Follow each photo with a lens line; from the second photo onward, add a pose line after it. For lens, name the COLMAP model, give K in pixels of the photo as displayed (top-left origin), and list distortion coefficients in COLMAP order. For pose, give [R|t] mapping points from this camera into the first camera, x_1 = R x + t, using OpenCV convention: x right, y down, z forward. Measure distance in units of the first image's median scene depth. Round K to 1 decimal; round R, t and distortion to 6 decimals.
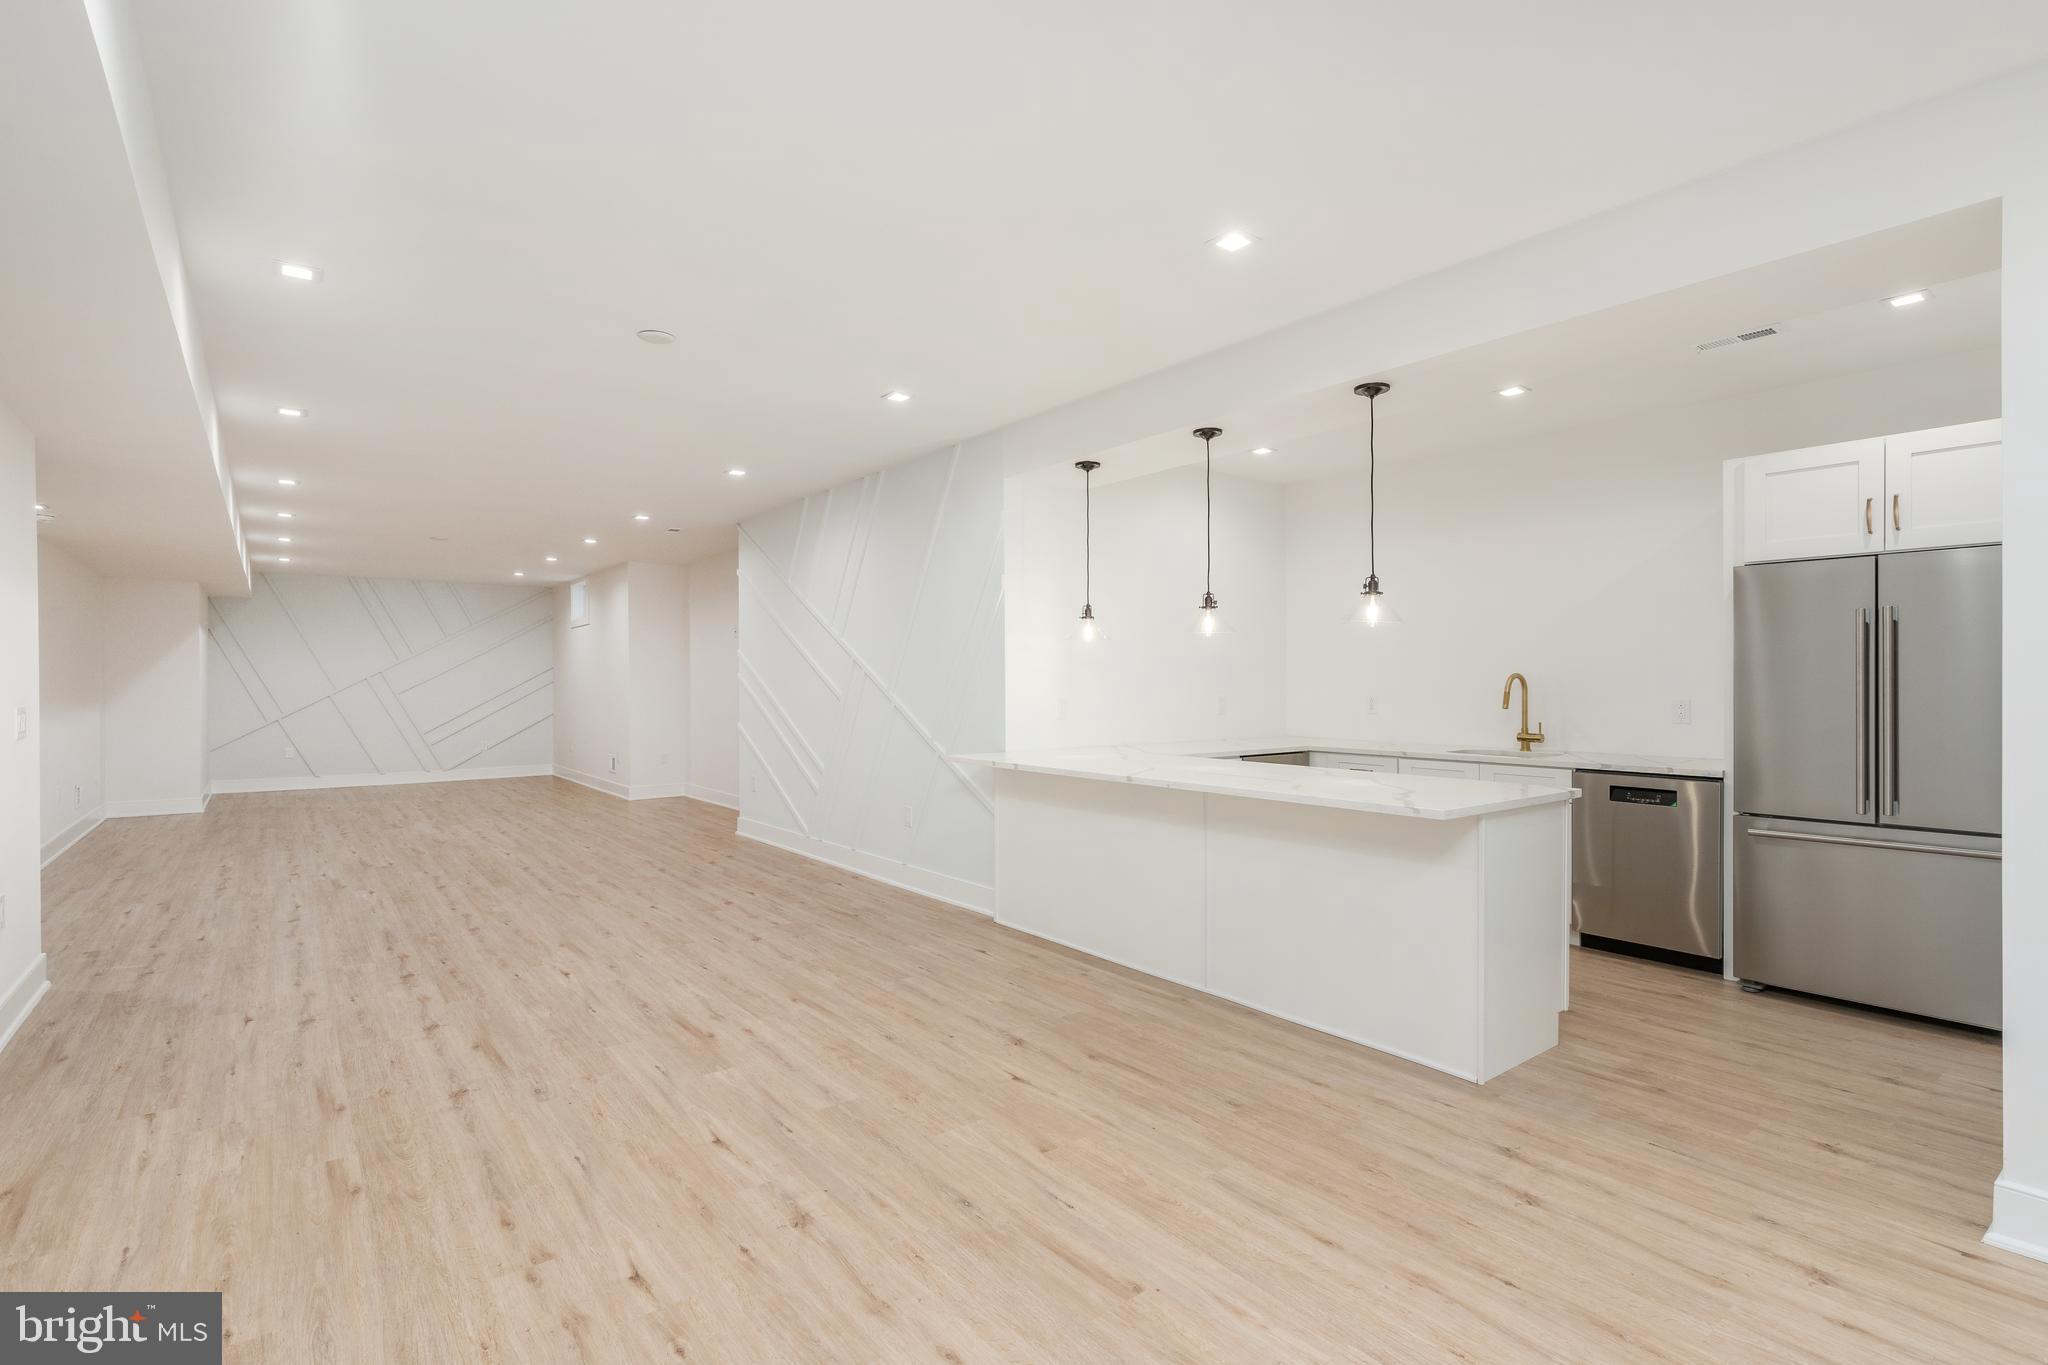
lens RADIAL K [[984.1, 0, 1021.1], [0, 984.1, 682.3], [0, 0, 1]] dist [-0.000443, -0.000126]
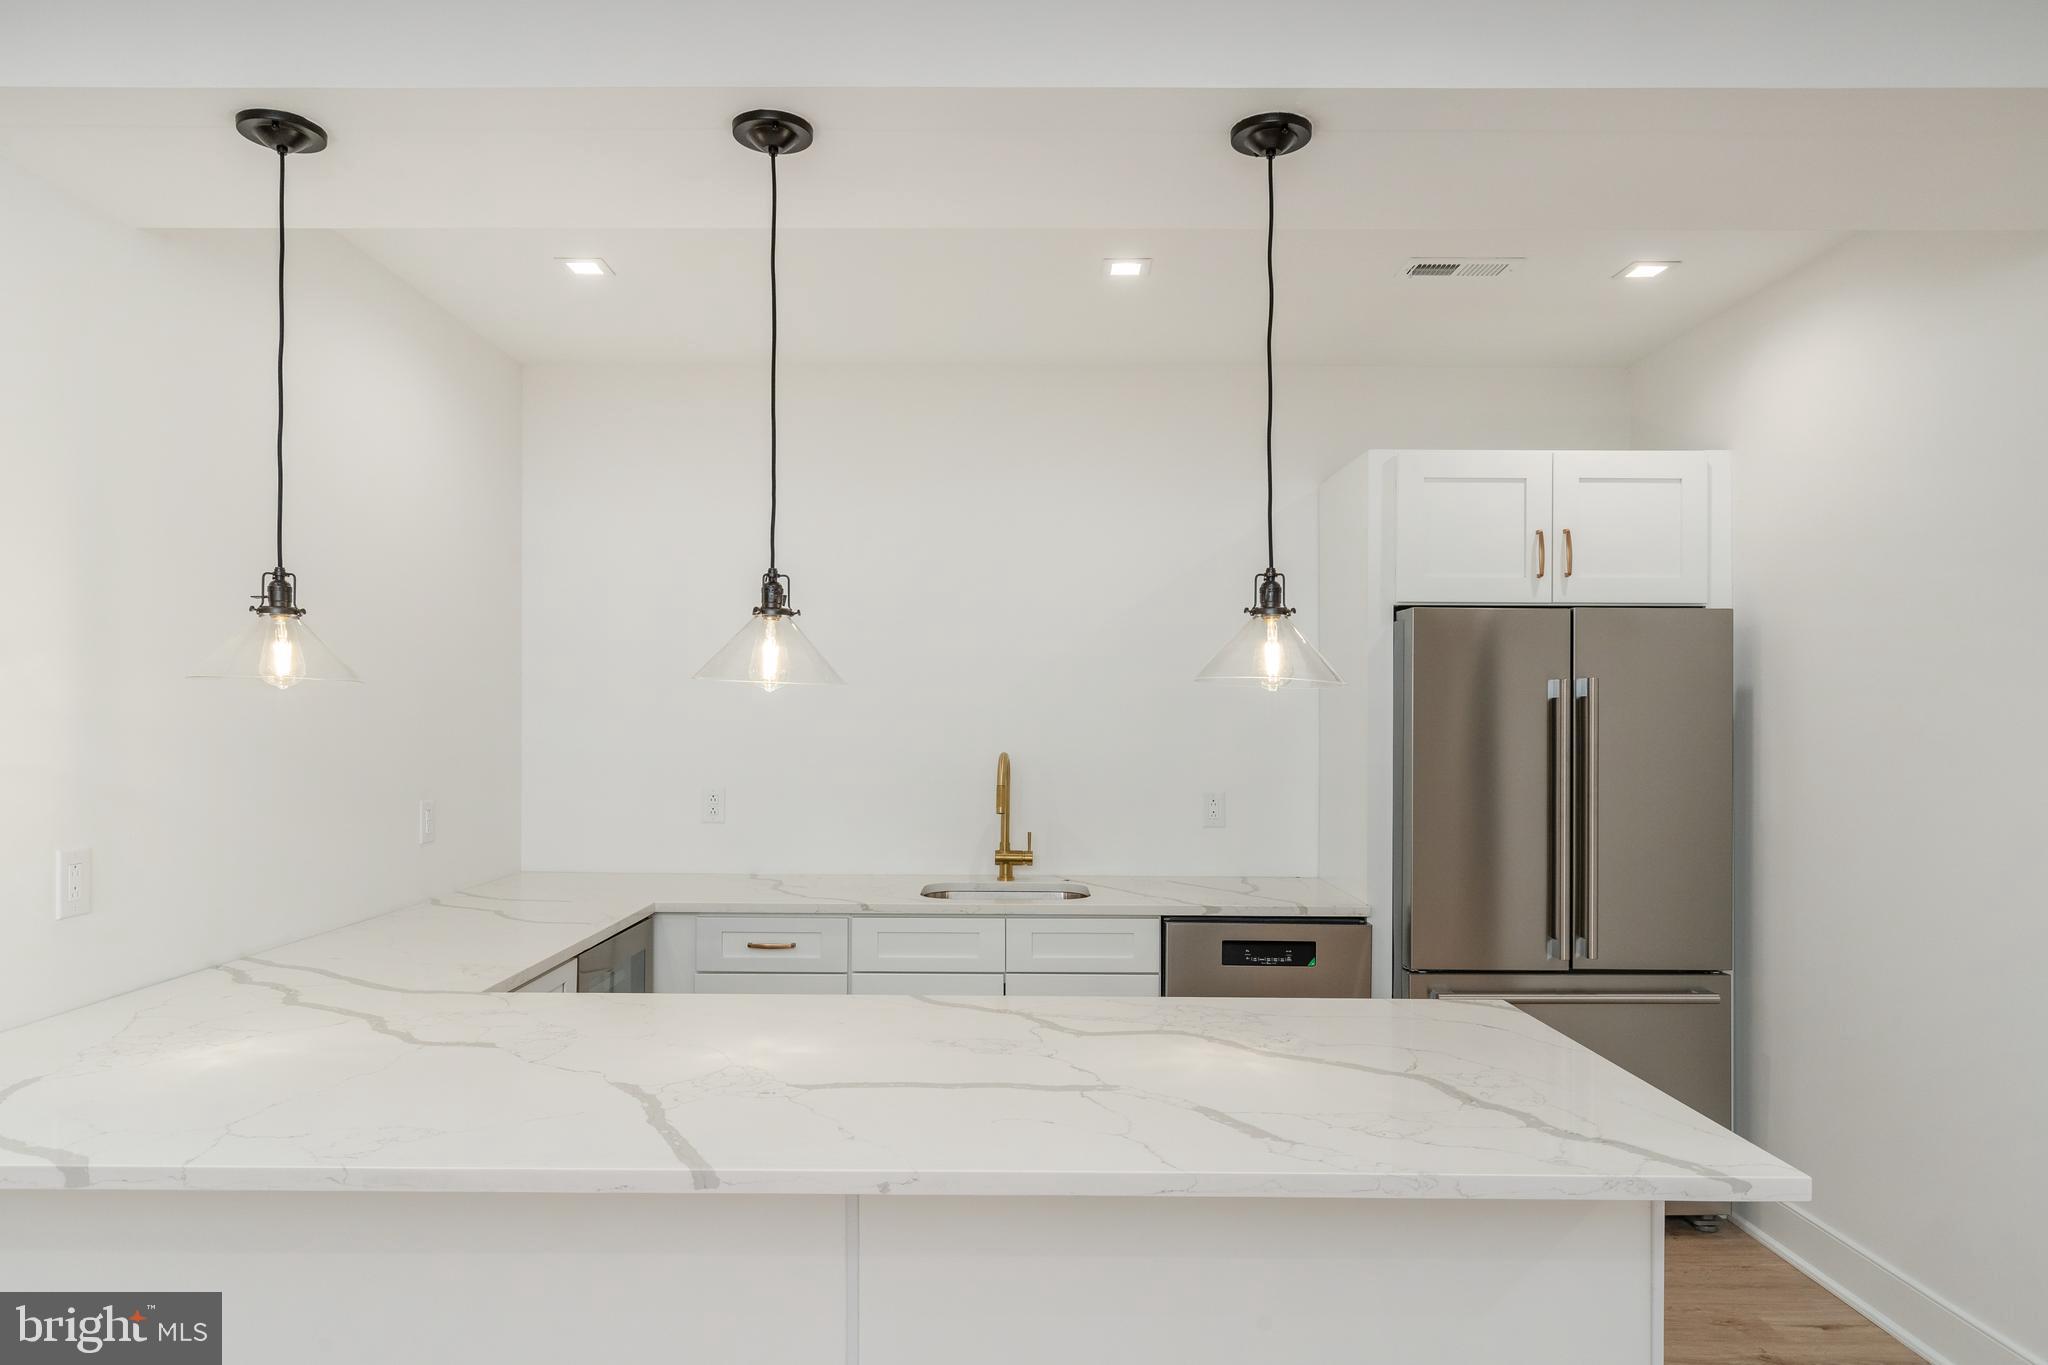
lens RADIAL K [[1276.3, 0, 1023.4], [0, 1276.3, 700.4], [0, 0, 1]] dist [-0.004314, -0.001506]
pose [[0.613549, 0.014139, 0.789530, -0.122423], [-0.006441, 0.999896, -0.012900, -0.037193], [-0.789631, 0.002829, 0.613576, 0.625349]]
